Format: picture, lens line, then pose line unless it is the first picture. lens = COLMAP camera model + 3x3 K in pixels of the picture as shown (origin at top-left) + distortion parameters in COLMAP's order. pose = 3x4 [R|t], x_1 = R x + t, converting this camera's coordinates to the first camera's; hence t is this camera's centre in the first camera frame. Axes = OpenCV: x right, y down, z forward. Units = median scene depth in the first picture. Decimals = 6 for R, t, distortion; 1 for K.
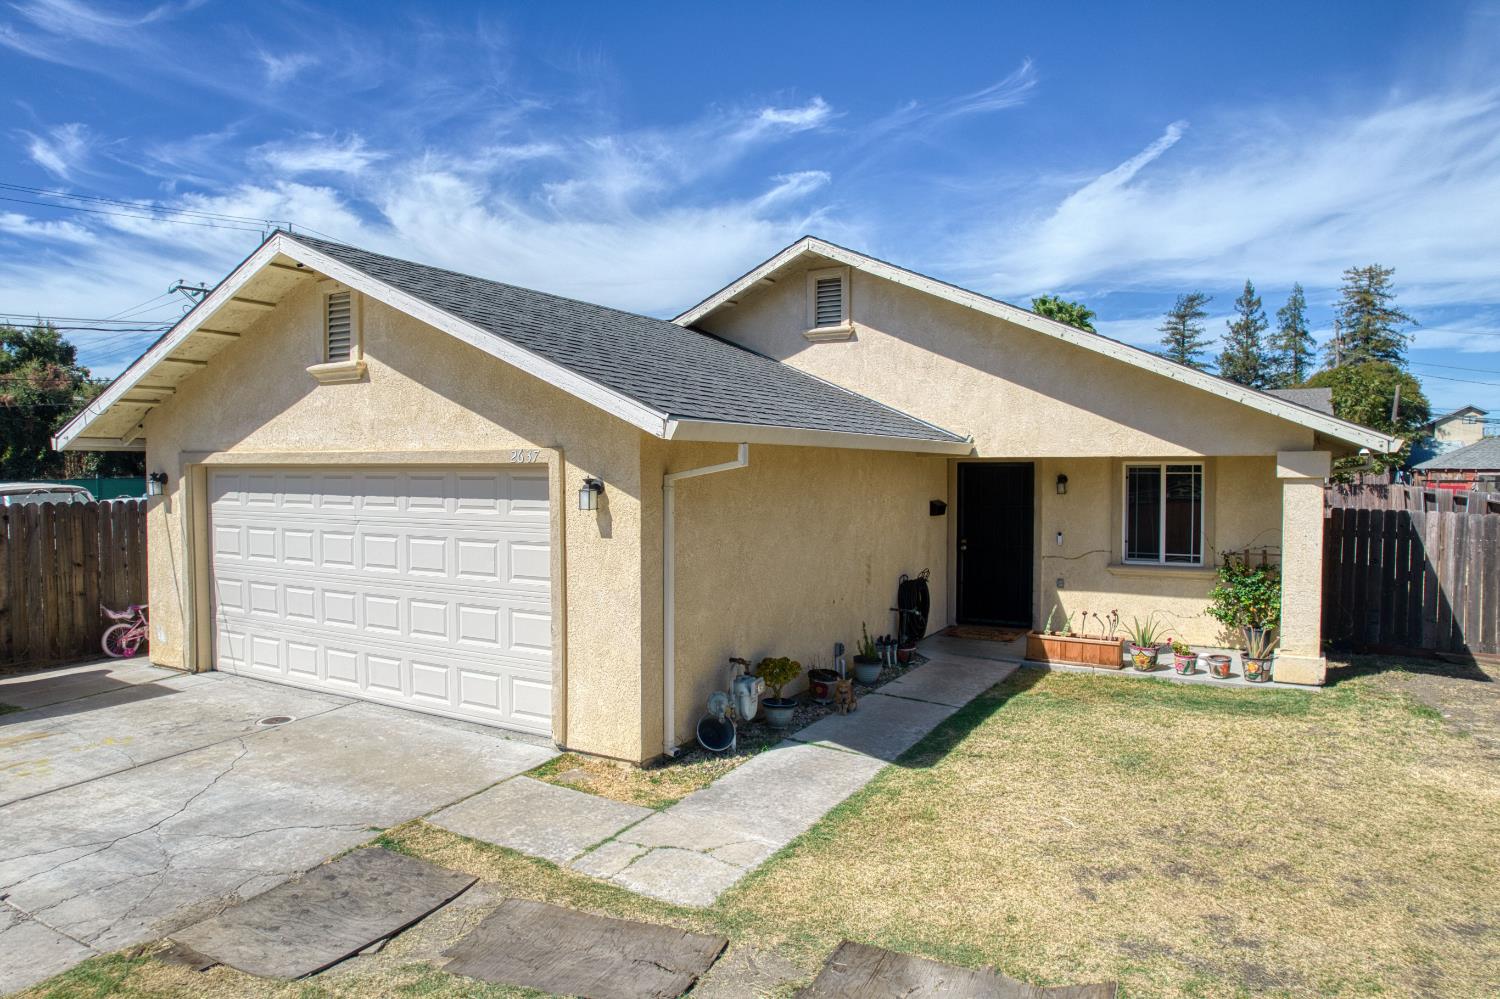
lens RADIAL K [[961.5, 0, 753.0], [0, 961.5, 497.6], [0, 0, 1]] dist [-0.069876, 0.056566]
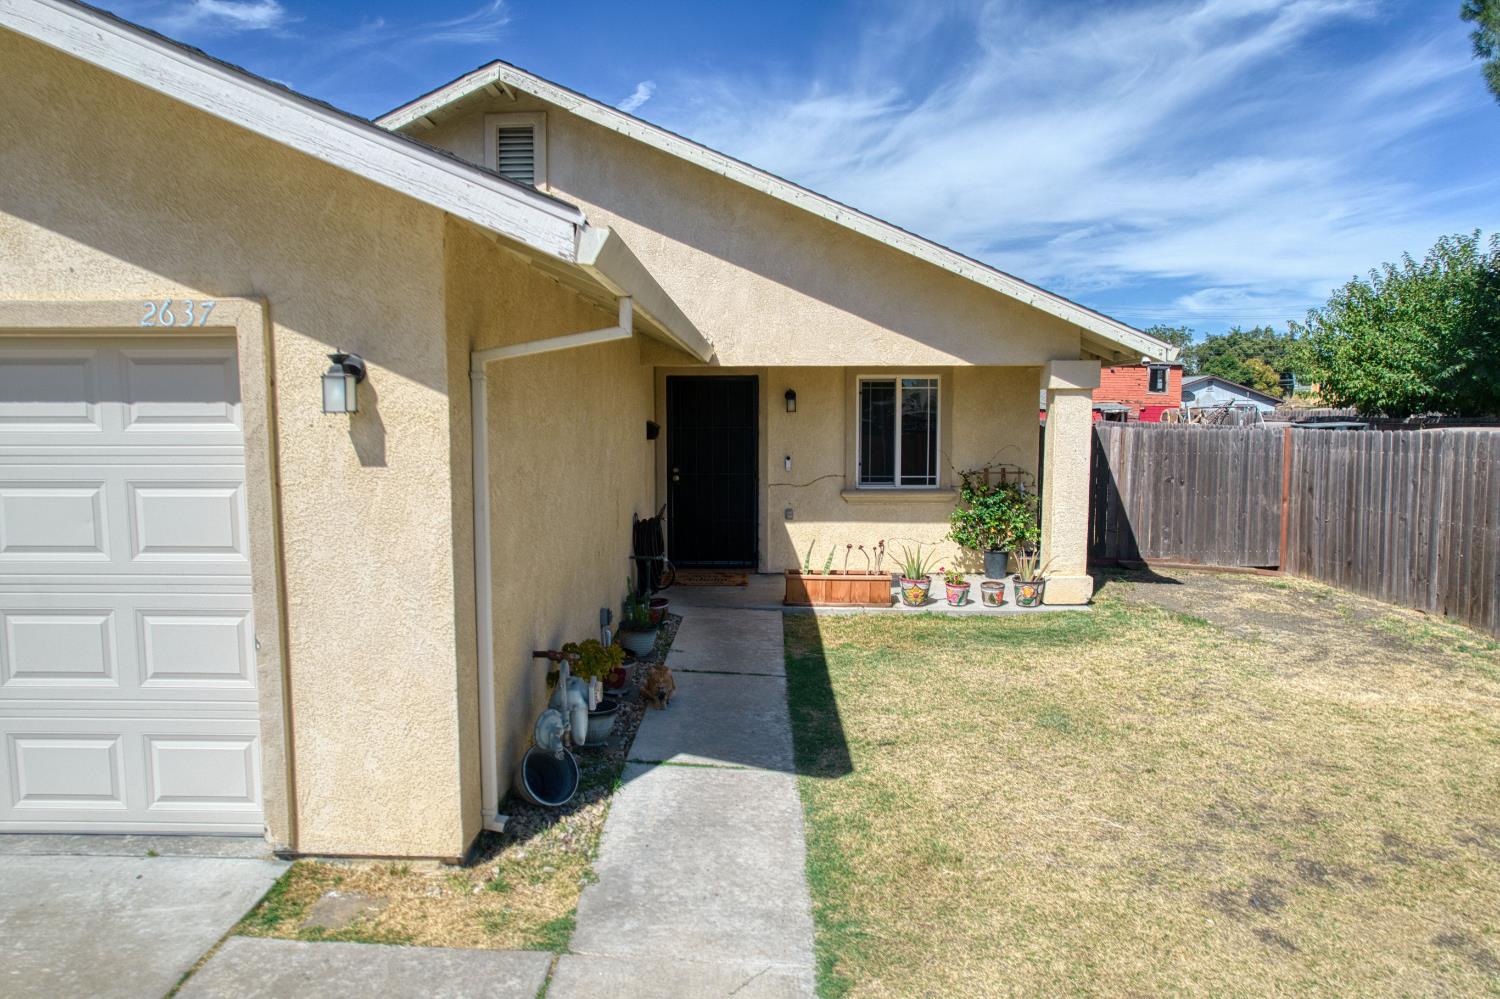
lens RADIAL K [[955.7, 0, 746.4], [0, 955.7, 501.1], [0, 0, 1]] dist [-0.070405, 0.058124]
pose [[0.878612, -0.046503, 0.475267, -0.156382], [0.015484, 0.997498, 0.068977, 0.019776], [-0.477285, -0.053245, 0.877134, 0.302073]]
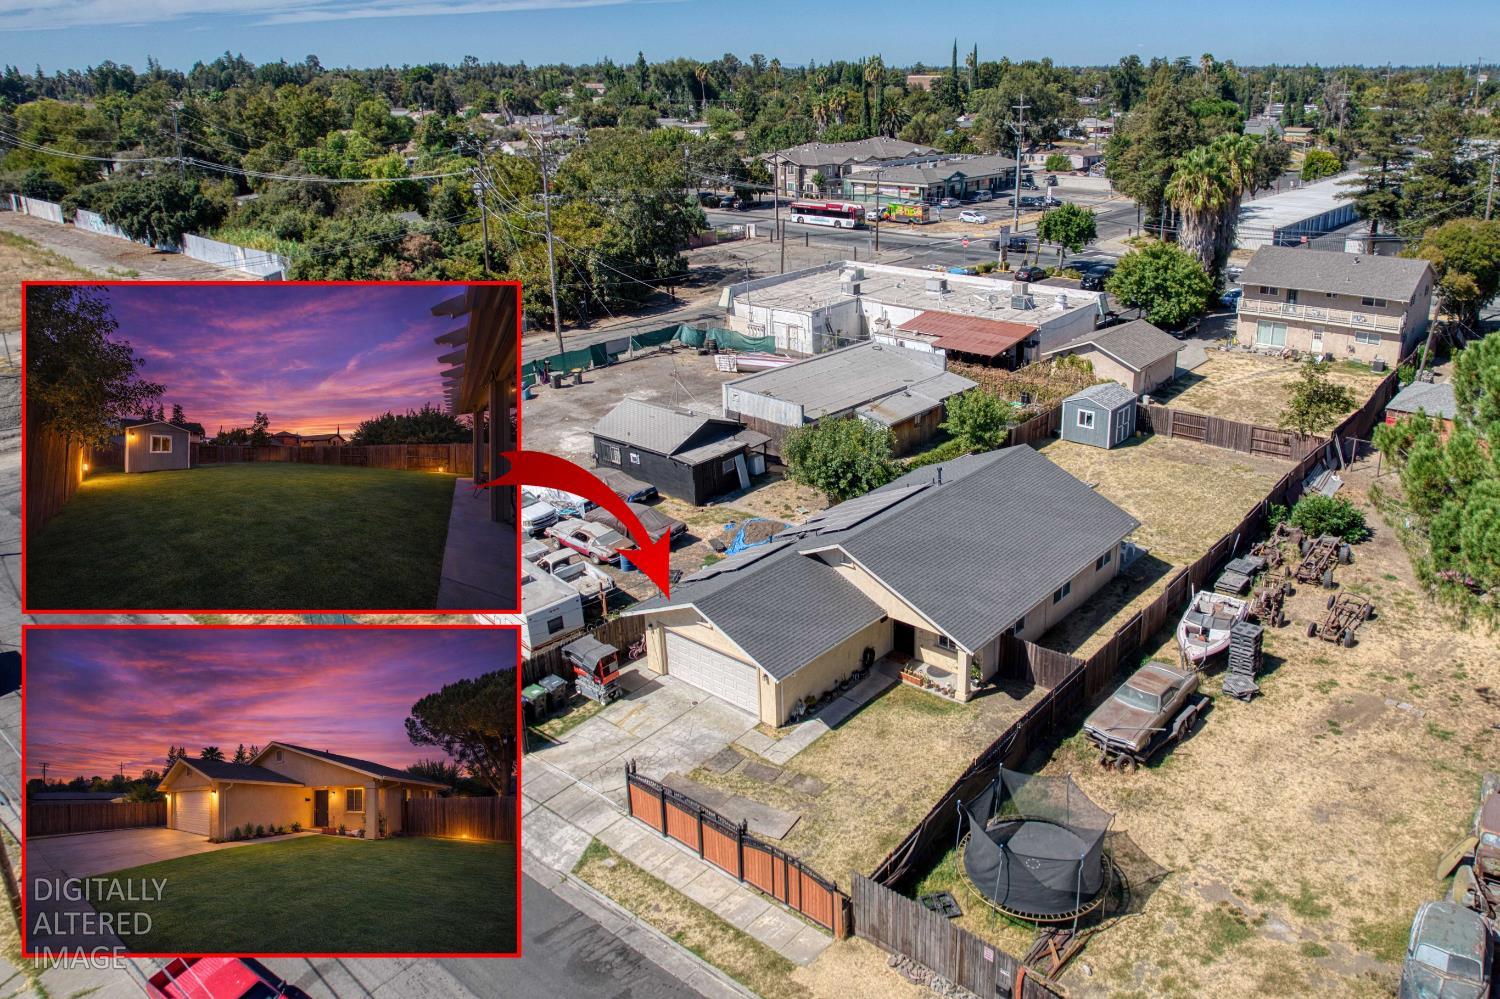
lens RADIAL K [[1082.5, 0, 854.6], [0, 1082.5, 497.8], [0, 0, 1]] dist [-0.052454, 0.000285]
pose [[0.990391, 0.043566, -0.131256, 0.658612], [0.004313, 0.938897, 0.344171, -1.883301], [0.138230, -0.341430, 0.929687, -2.541852]]
